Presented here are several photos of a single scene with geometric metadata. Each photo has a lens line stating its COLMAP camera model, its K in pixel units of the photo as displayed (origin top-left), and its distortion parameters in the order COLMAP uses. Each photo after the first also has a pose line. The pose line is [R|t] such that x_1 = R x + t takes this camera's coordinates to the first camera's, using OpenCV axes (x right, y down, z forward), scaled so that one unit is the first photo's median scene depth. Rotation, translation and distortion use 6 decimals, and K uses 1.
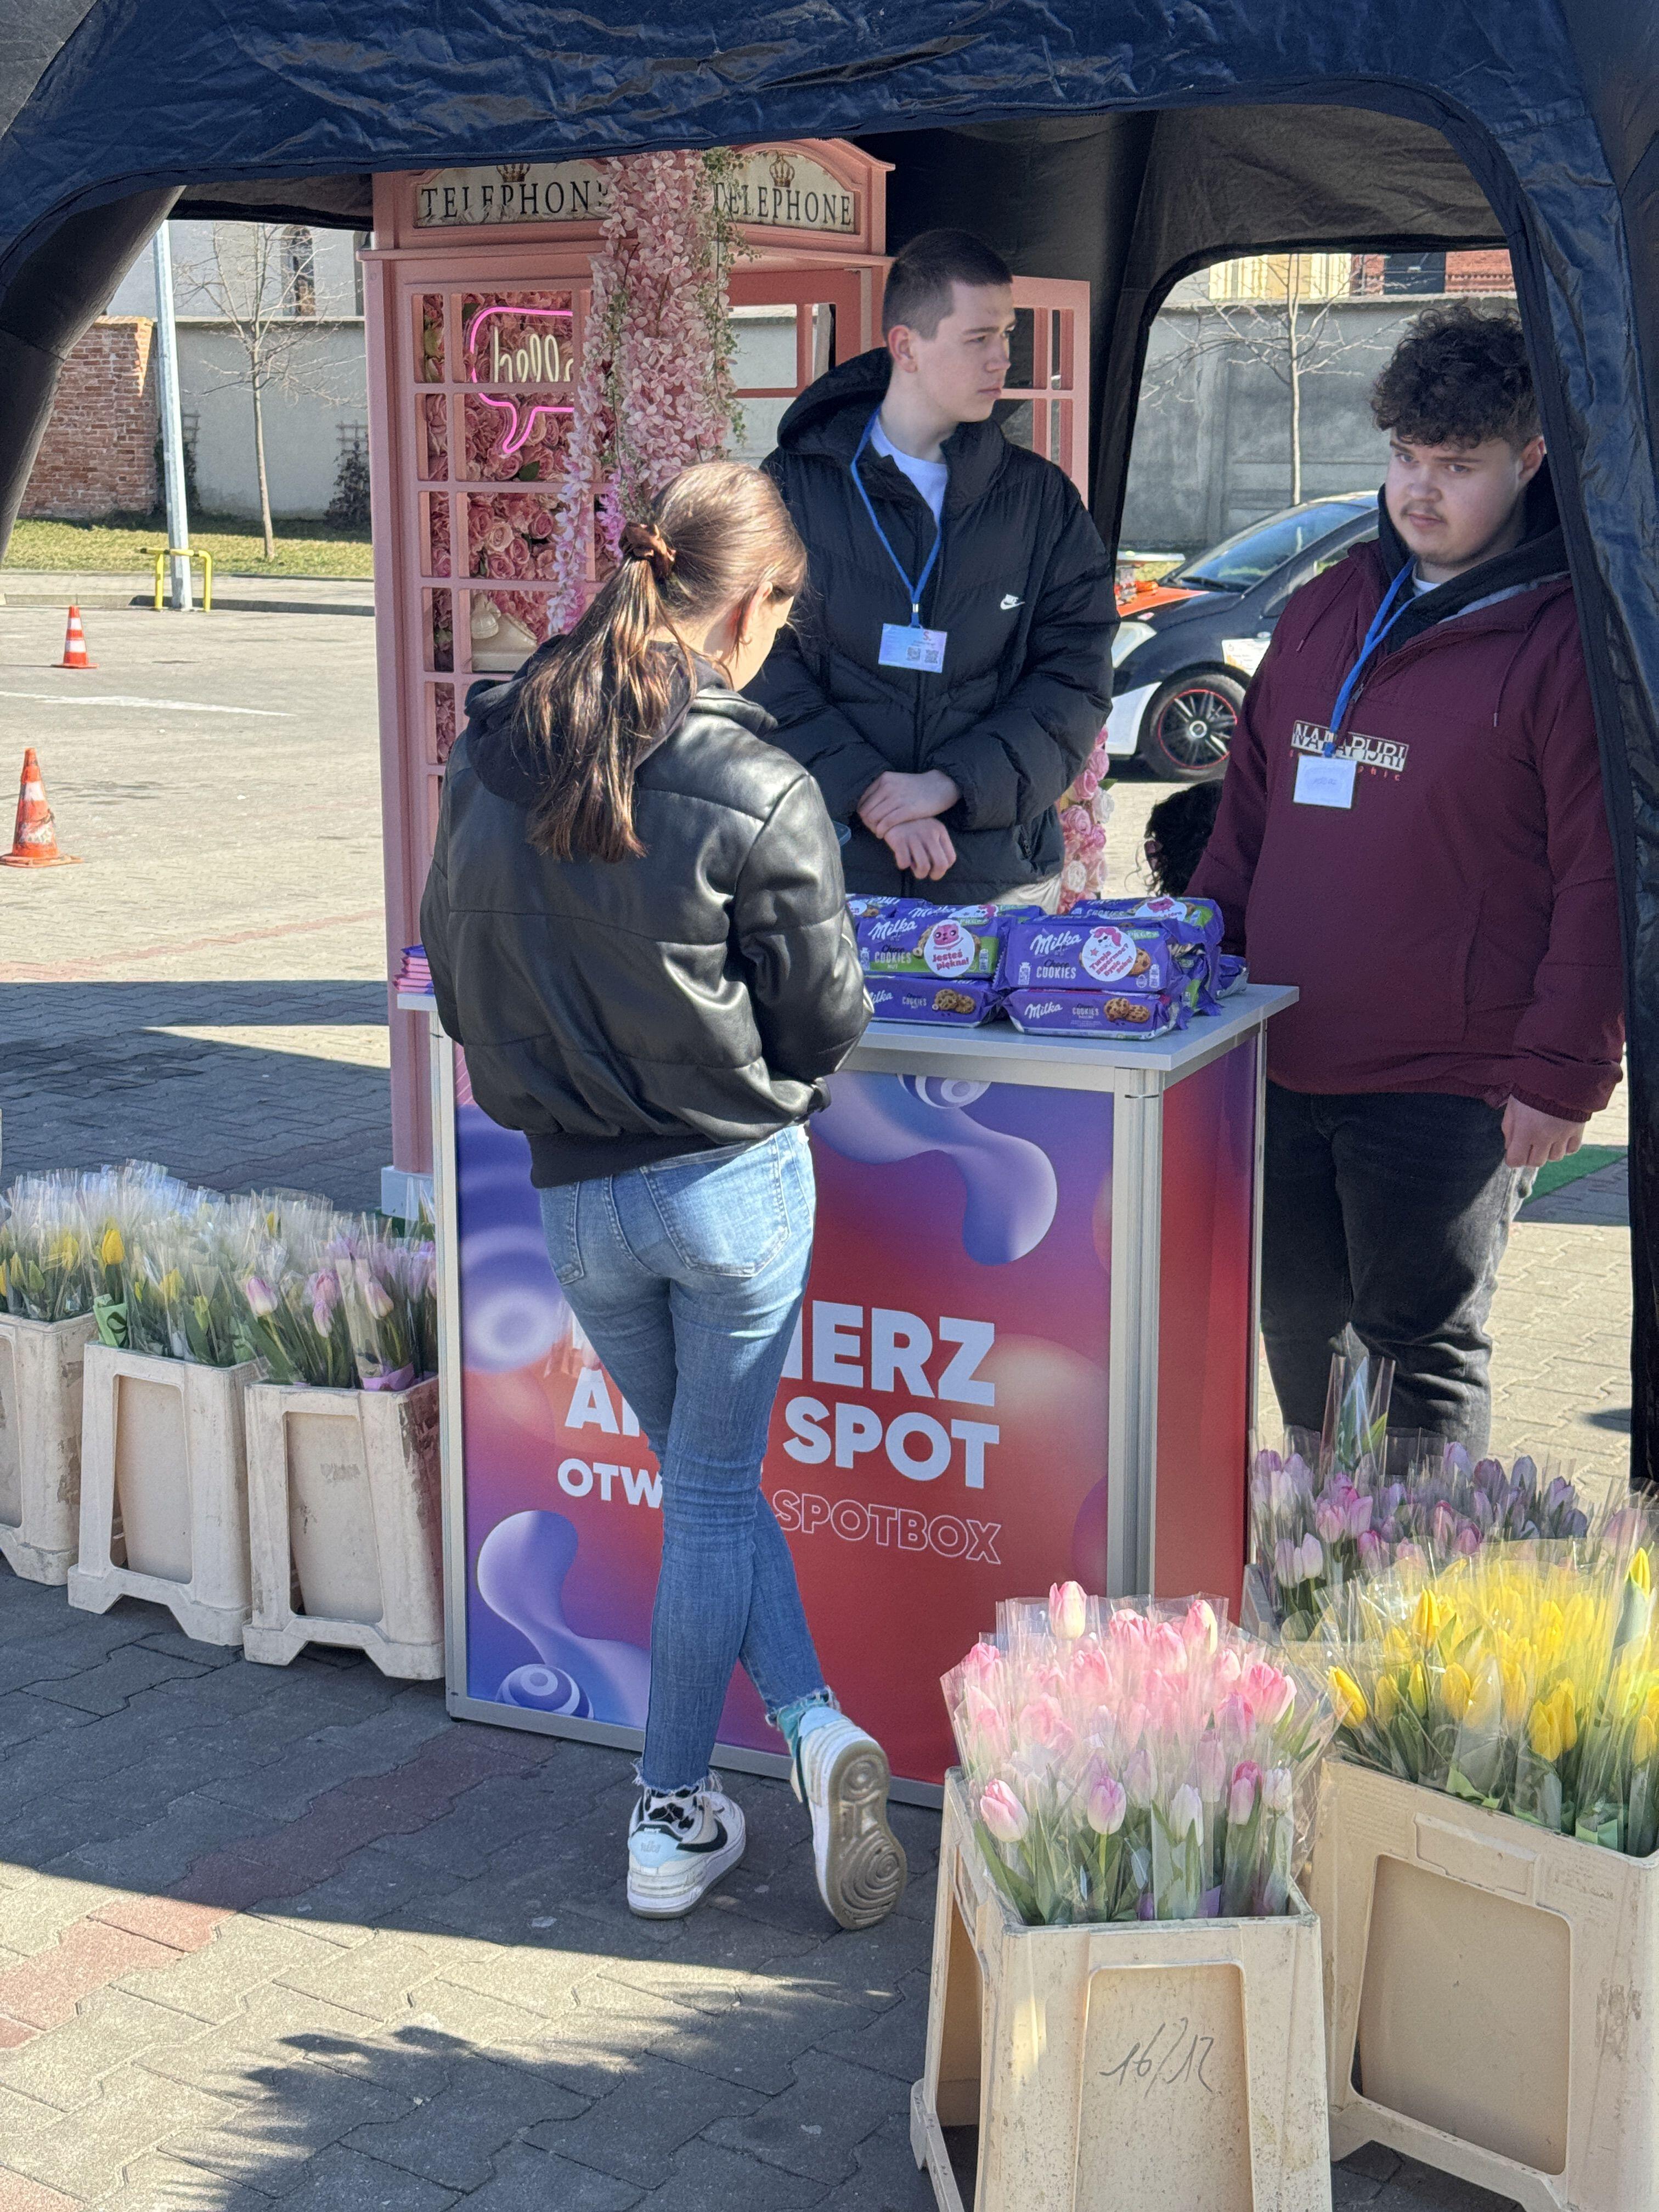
lens RADIAL K [[3095.5, 0, 838.3], [0, 3095.5, 1111.8], [0, 0, 1]] dist [0.054353, -0.068899]
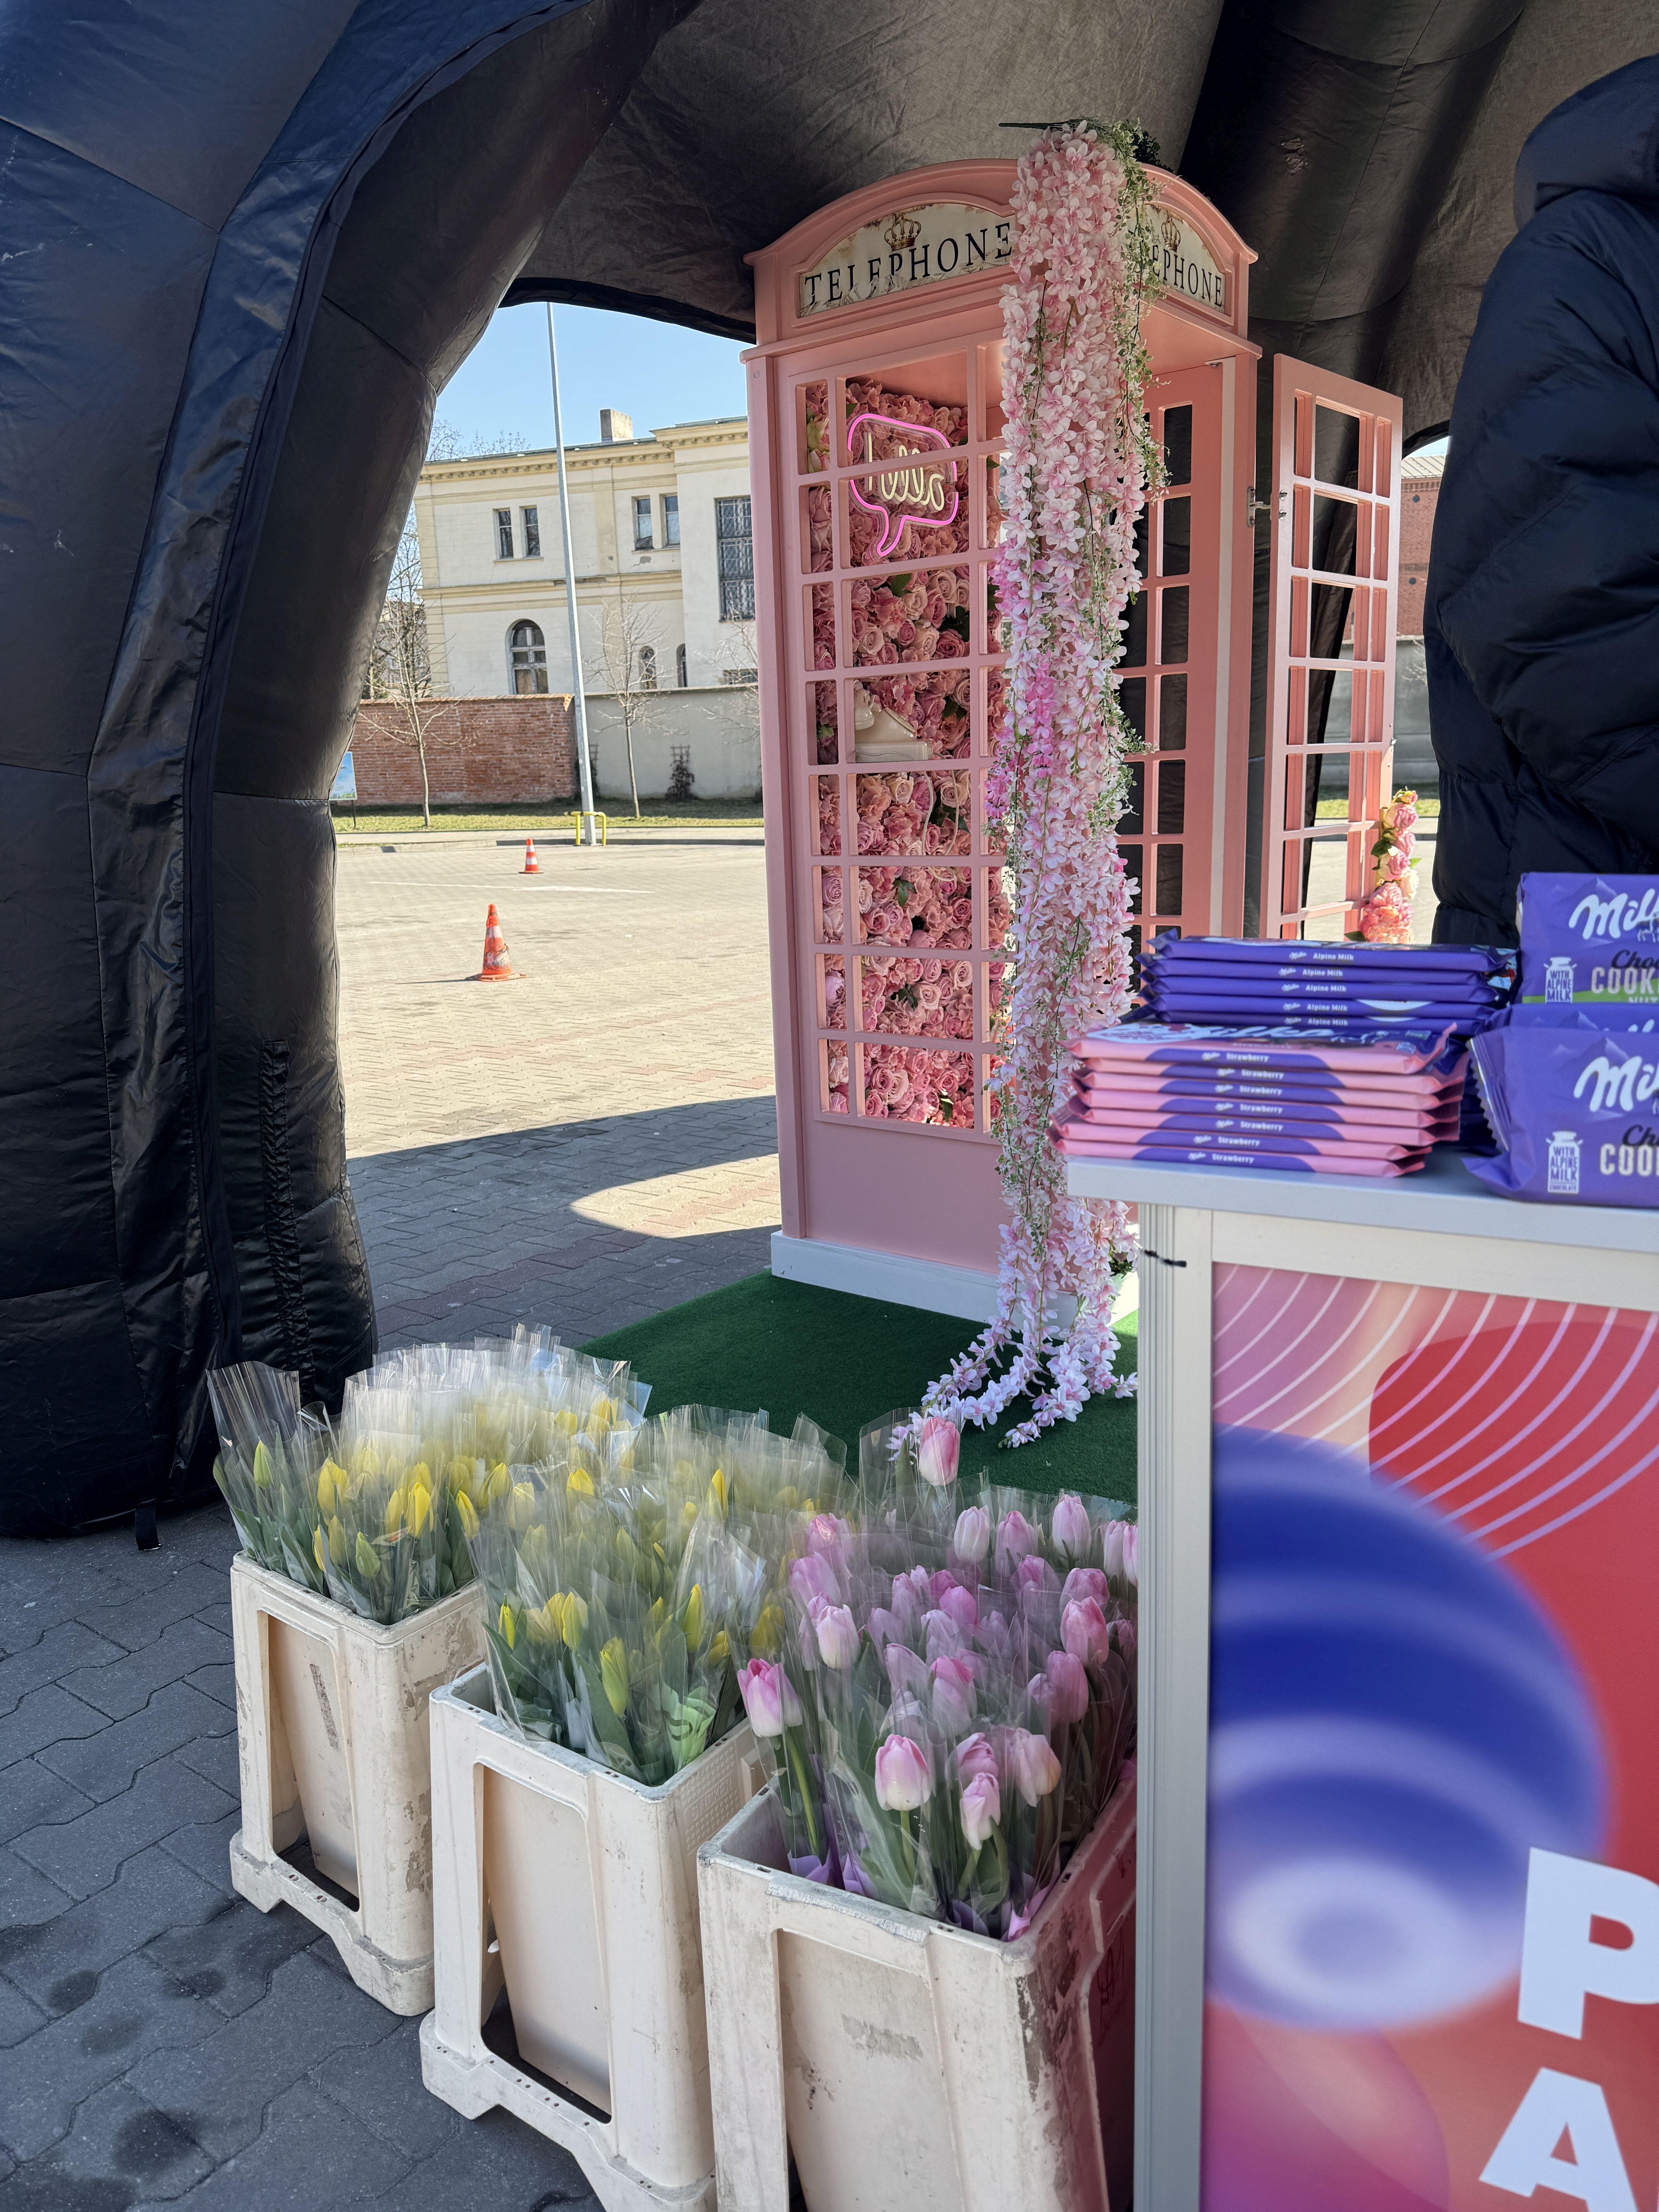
lens RADIAL K [[1512.8, 0, 823.8], [0, 1512.8, 1104.9], [0, 0, 1]] dist [-0.019827, -0.000888]
pose [[0.997918, -0.022808, -0.060330, -0.163986], [0.022966, 0.999734, 0.001924, -0.047225], [0.060271, -0.003305, 0.998177, 0.806340]]
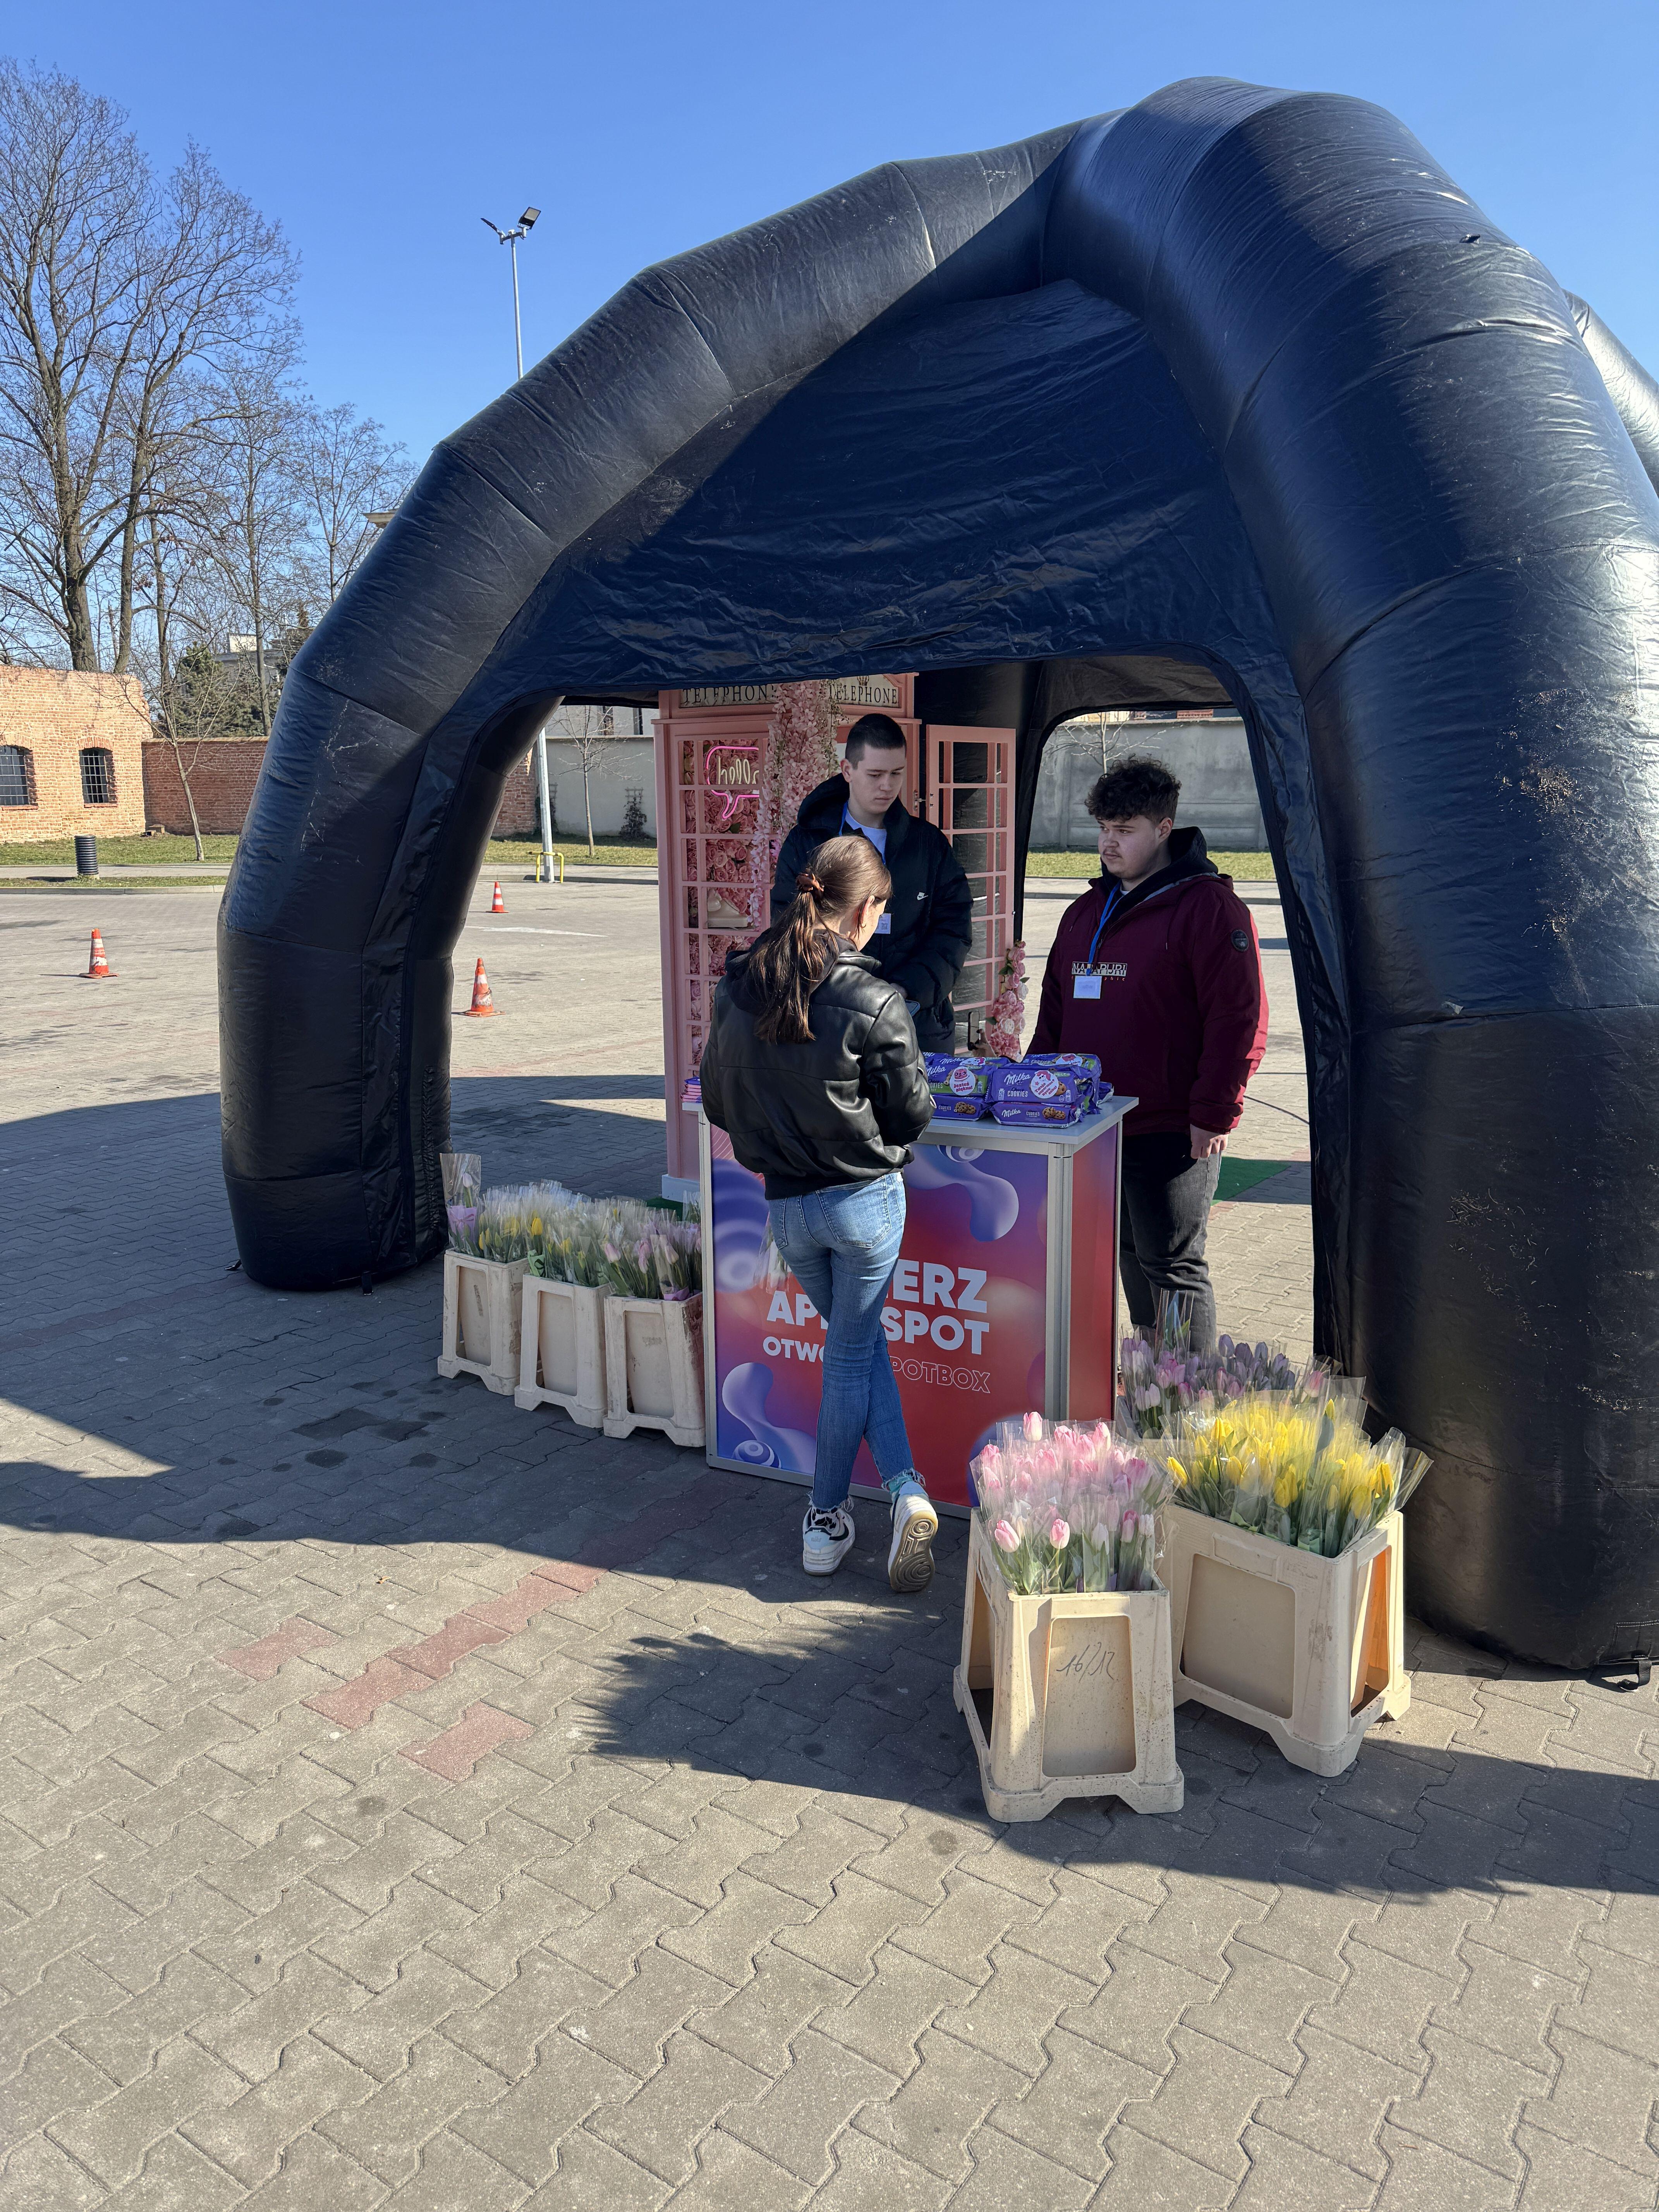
lens RADIAL K [[1550.3, 0, 828.0], [0, 1550.3, 1095.5], [0, 0, 1]] dist [0.042779, -0.050025]
pose [[0.999596, -0.004200, -0.028111, -0.020948], [0.003670, 0.999815, -0.018874, -0.023603], [0.028185, 0.018763, 0.999427, 0.007027]]
